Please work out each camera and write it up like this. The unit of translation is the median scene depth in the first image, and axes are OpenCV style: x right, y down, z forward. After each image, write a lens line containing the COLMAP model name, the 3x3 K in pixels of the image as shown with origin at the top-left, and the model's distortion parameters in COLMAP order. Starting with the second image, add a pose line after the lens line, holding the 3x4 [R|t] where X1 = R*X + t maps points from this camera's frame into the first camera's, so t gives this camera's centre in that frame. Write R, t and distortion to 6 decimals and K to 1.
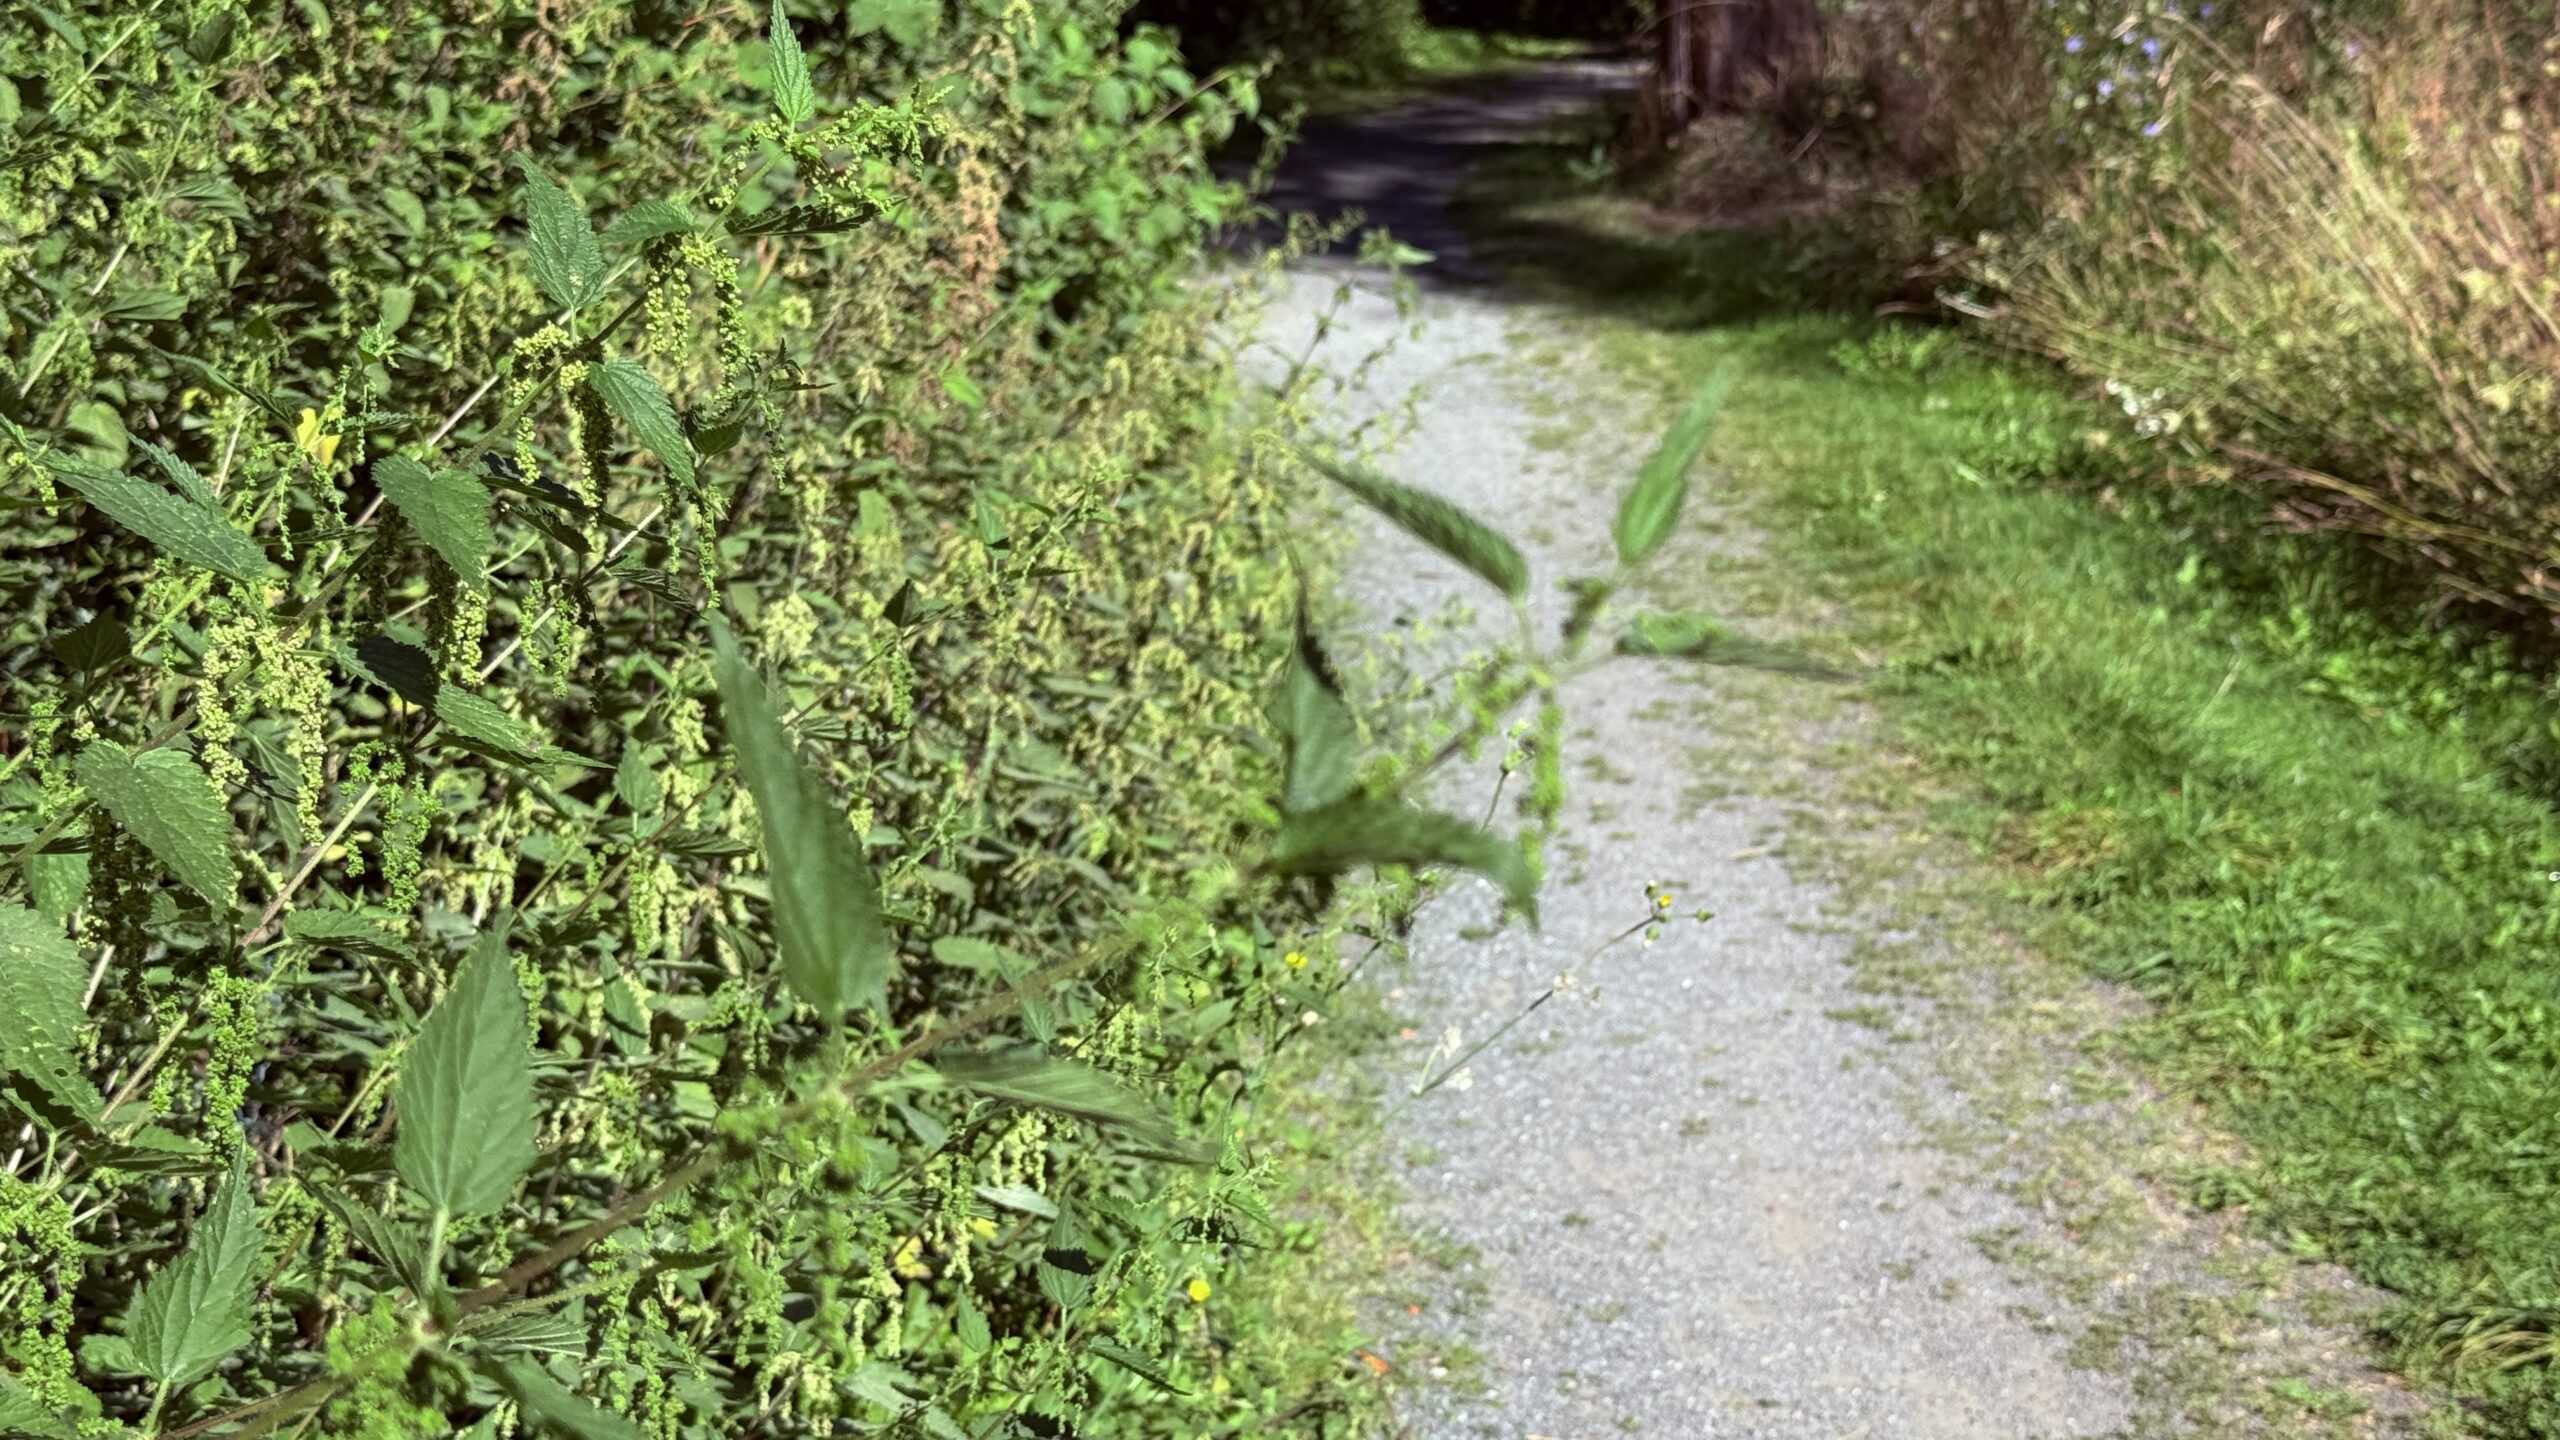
lens RADIAL K [[3588.8, 0, 1364.9], [0, 3588.8, 664.5], [0, 0, 1]] dist [0.189173, -0.080466]
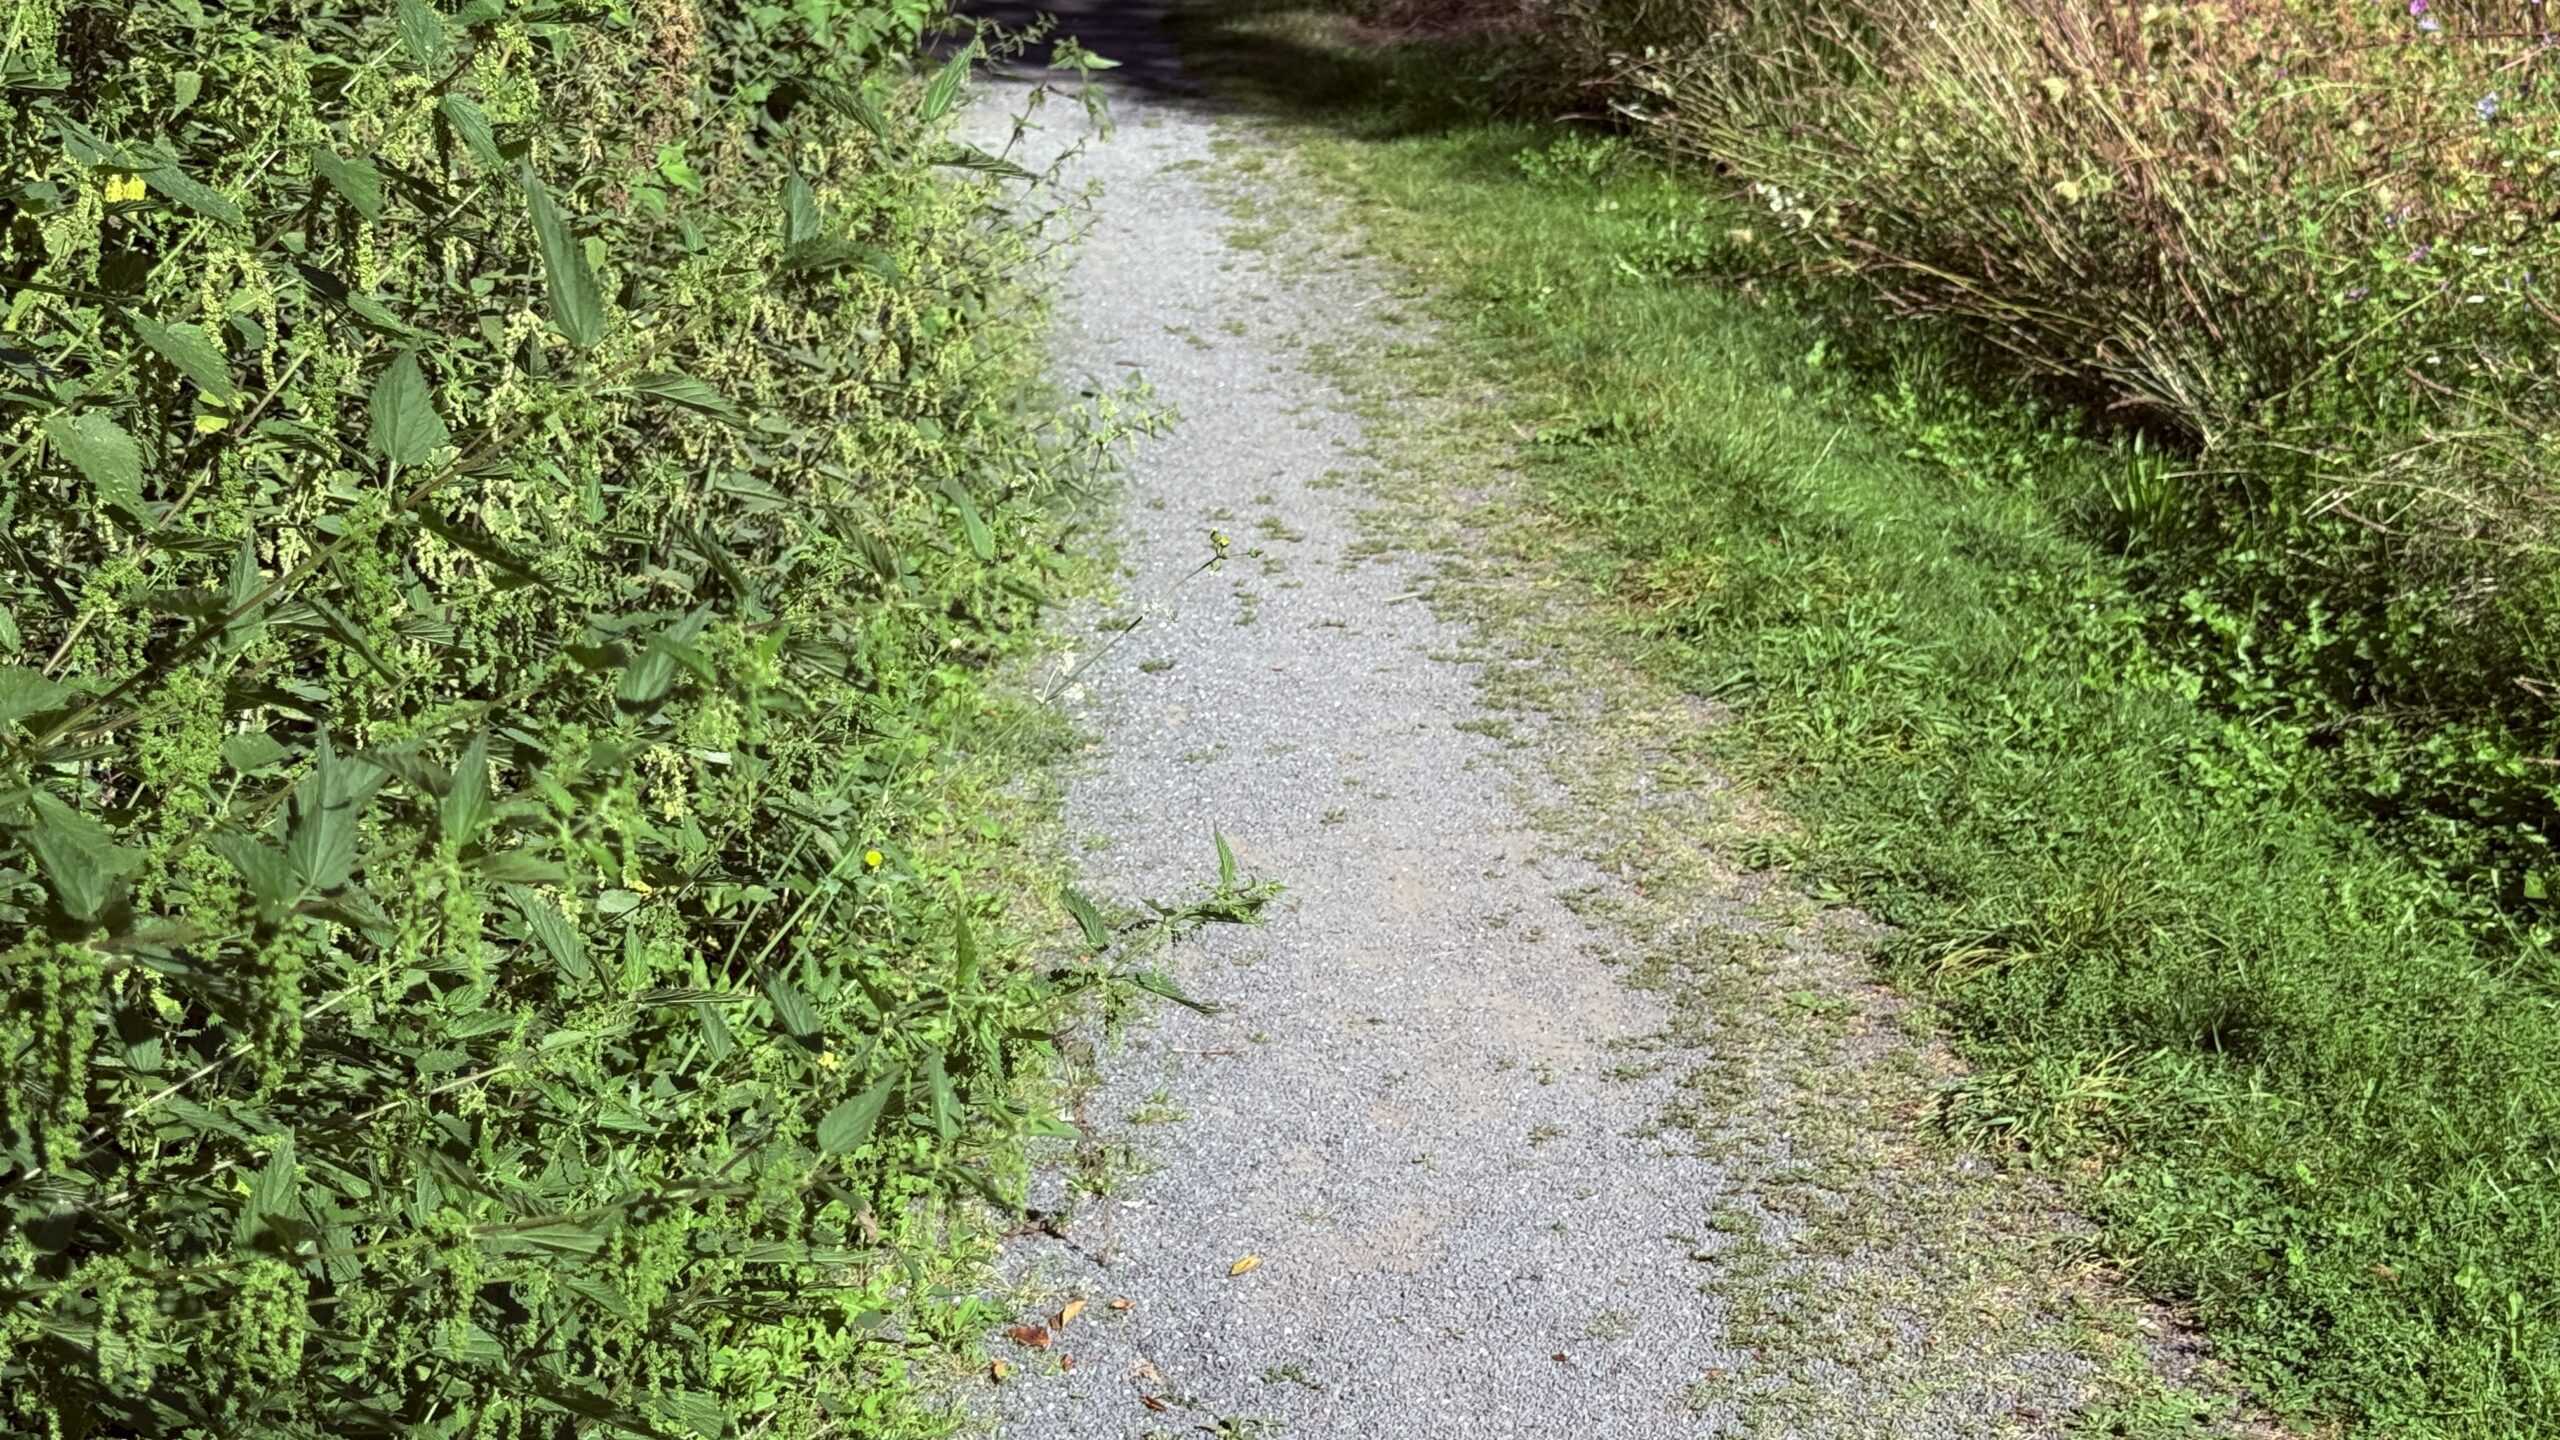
lens RADIAL K [[3538.3, 0, 1323.3], [0, 3538.3, 719.1], [0, 0, 1]] dist [0.157715, -0.159610]
pose [[0.998177, -0.012720, 0.058999, 0.016412], [0.008787, 0.997751, 0.066449, 0.016382], [-0.059712, -0.065810, 0.996044, -0.105391]]
